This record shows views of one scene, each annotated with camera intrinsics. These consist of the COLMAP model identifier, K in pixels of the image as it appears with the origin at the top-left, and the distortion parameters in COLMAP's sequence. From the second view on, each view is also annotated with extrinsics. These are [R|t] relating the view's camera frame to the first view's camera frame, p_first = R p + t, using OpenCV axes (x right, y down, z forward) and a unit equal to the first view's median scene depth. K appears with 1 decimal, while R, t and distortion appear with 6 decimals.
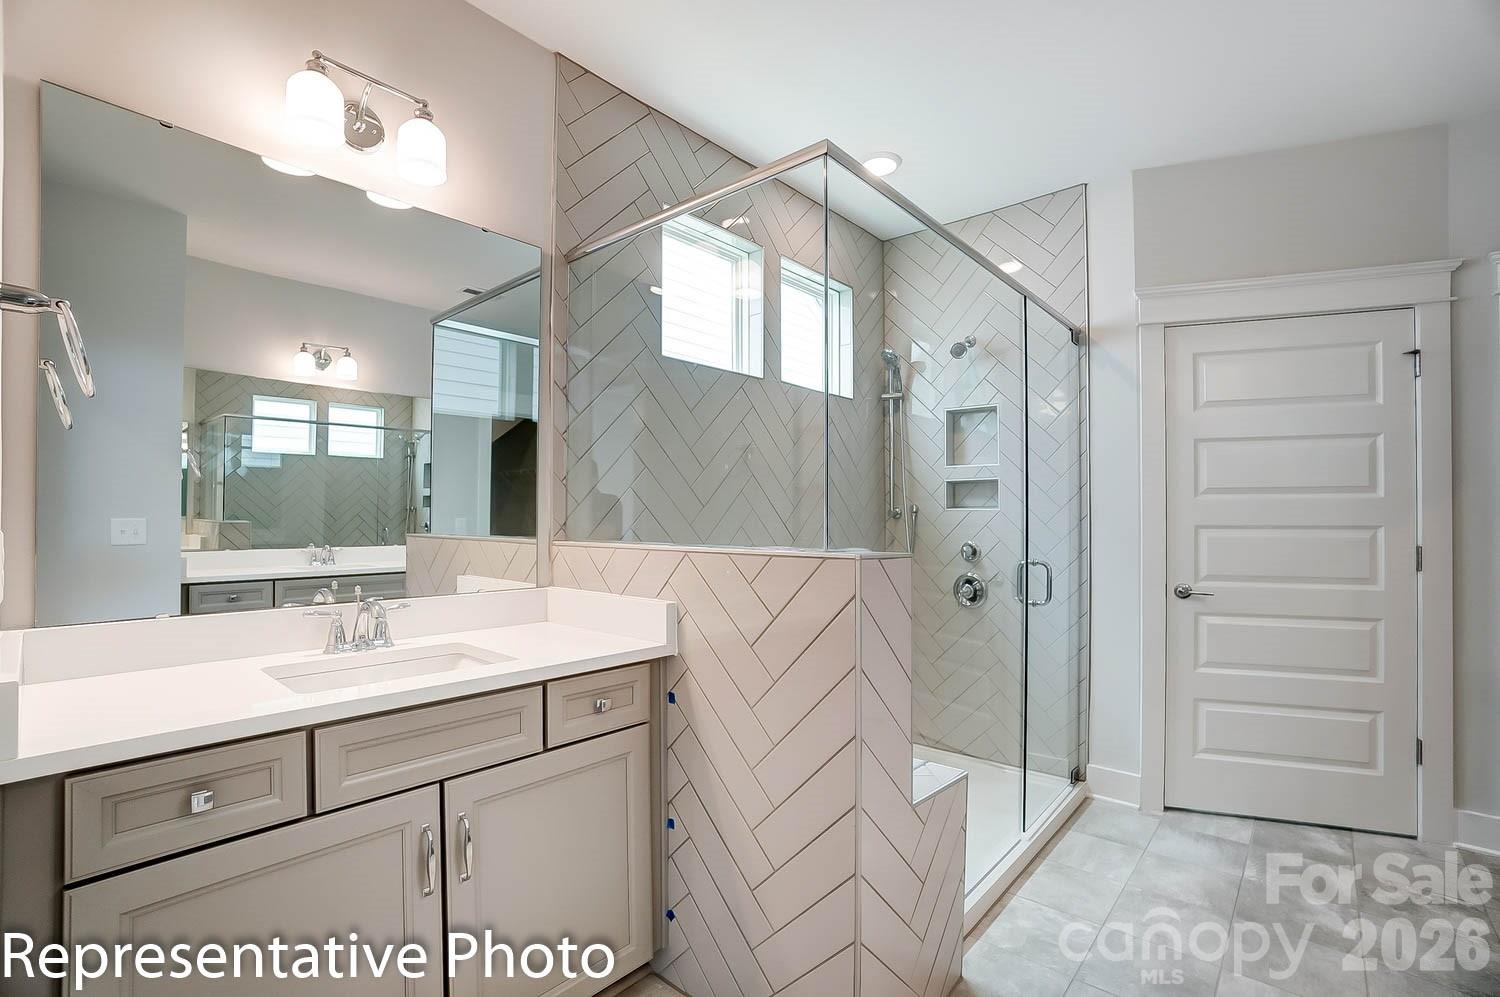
lens RADIAL K [[685.3, 0, 761.2], [0, 685.3, 513.0], [0, 0, 1]] dist [-0.054505, 0.018076]
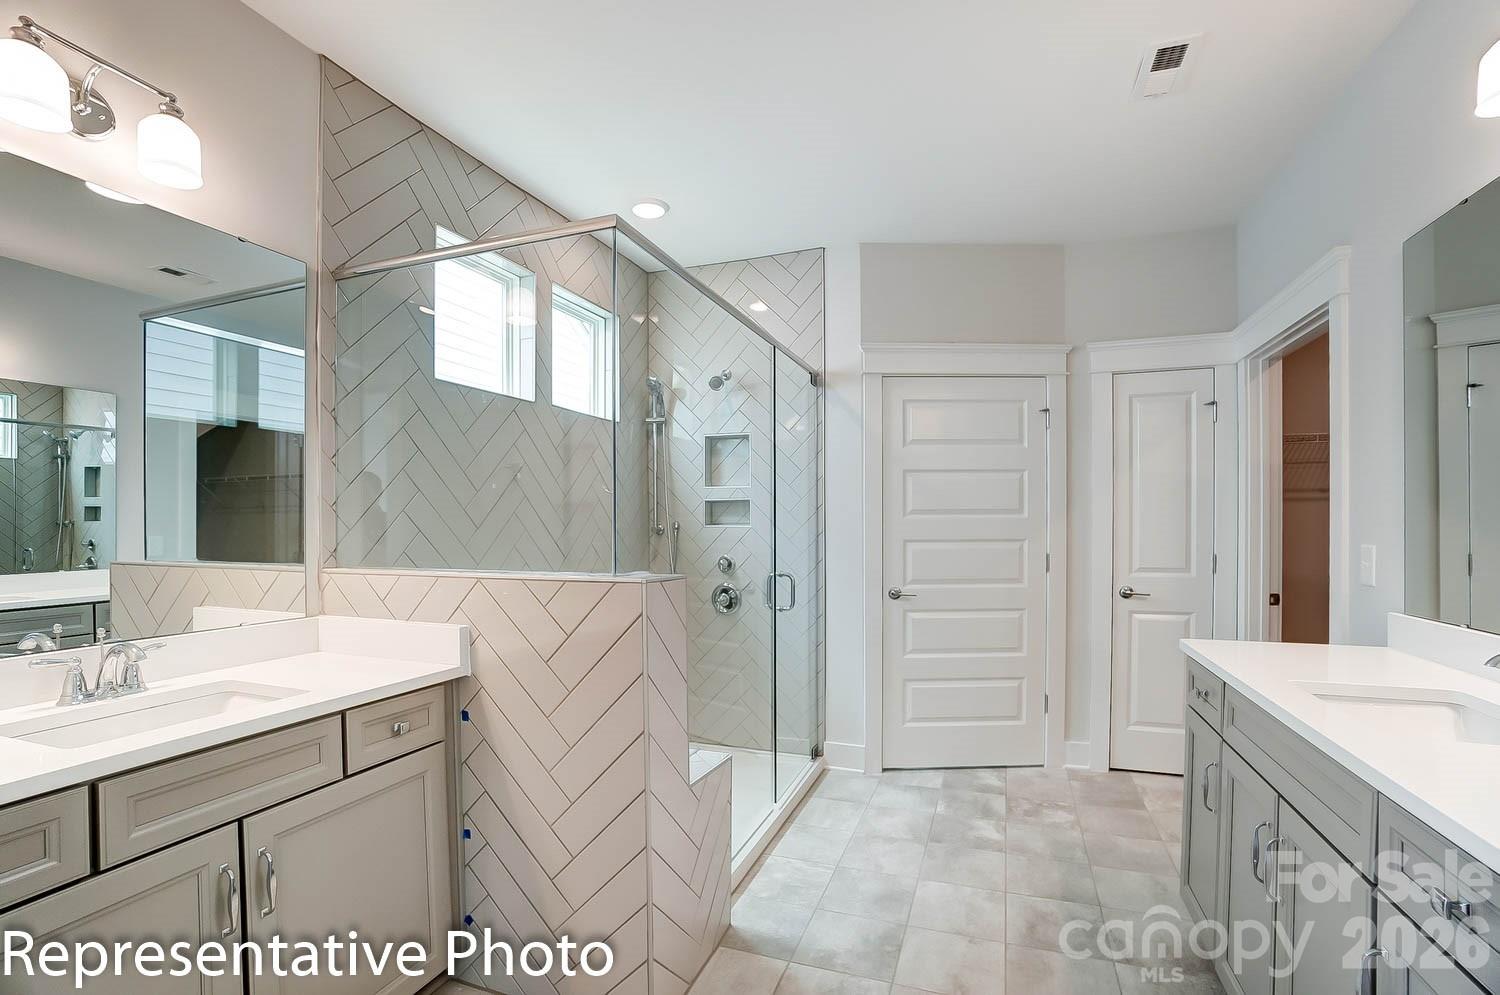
lens RADIAL K [[685.3, 0, 773.0], [0, 685.3, 519.8], [0, 0, 1]] dist [-0.054505, 0.018076]
pose [[0.930522, -0.001463, 0.366234, -0.048872], [0.001563, 0.999999, 0.000022, -0.023127], [-0.366234, 0.000552, 0.930523, -0.105772]]
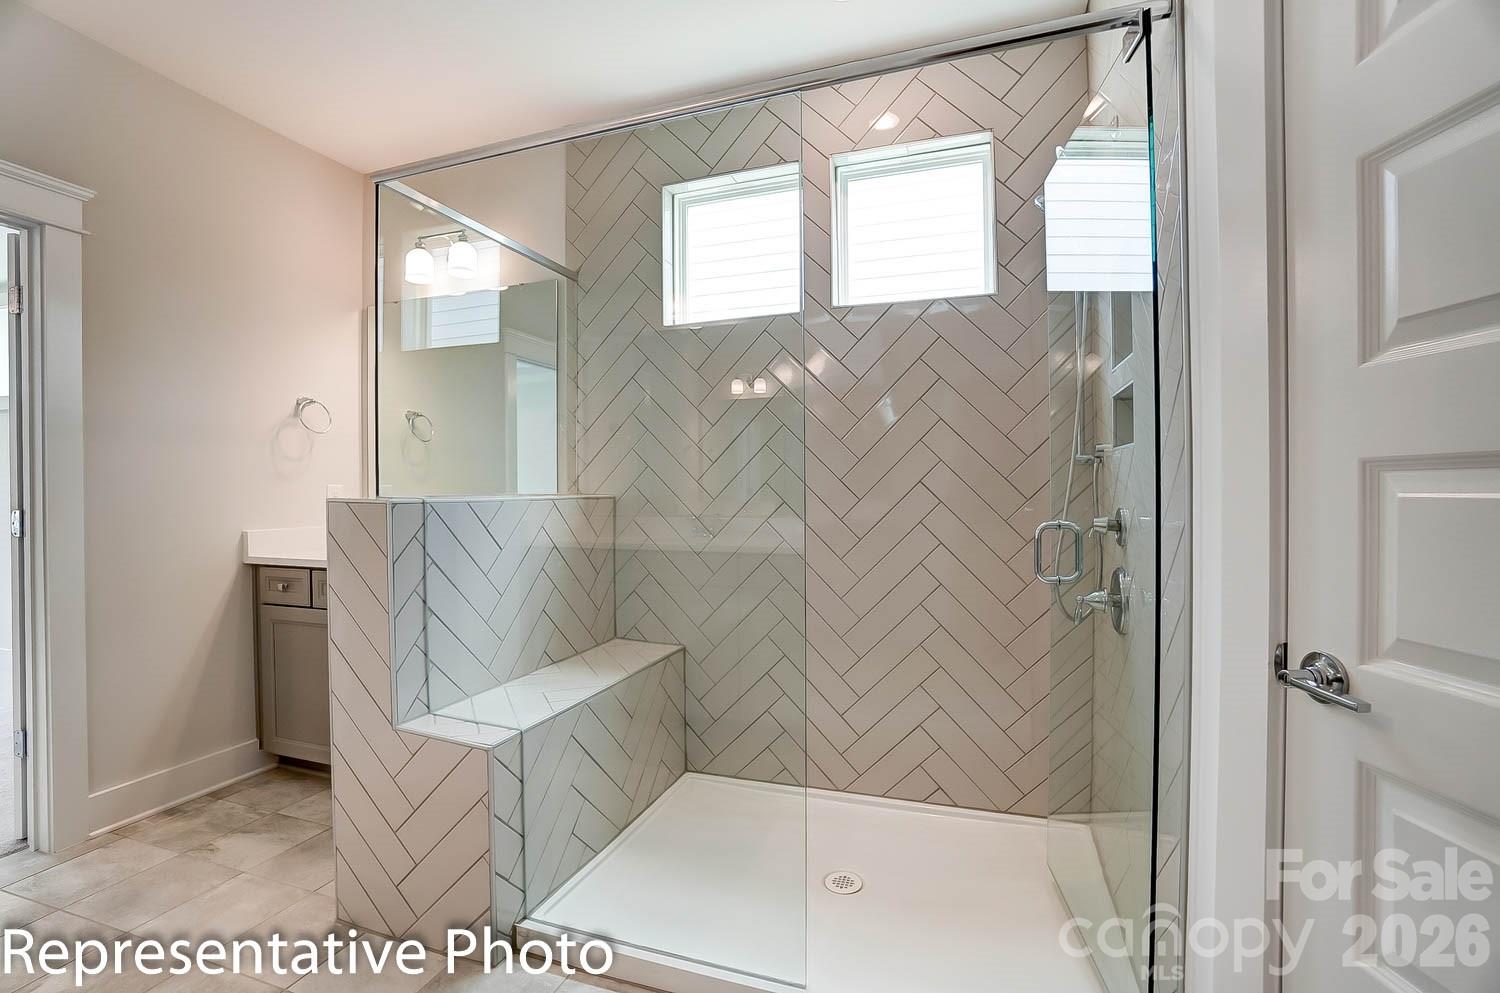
lens RADIAL K [[684.4, 0, 754.6], [0, 684.4, 491.1], [0, 0, 1]] dist [-0.026250, -0.000228]
pose [[0.347983, -0.001117, -0.937500, 1.008979], [0.014165, 0.999891, 0.004067, 0.034964], [0.937394, -0.014695, 0.347961, 0.809515]]
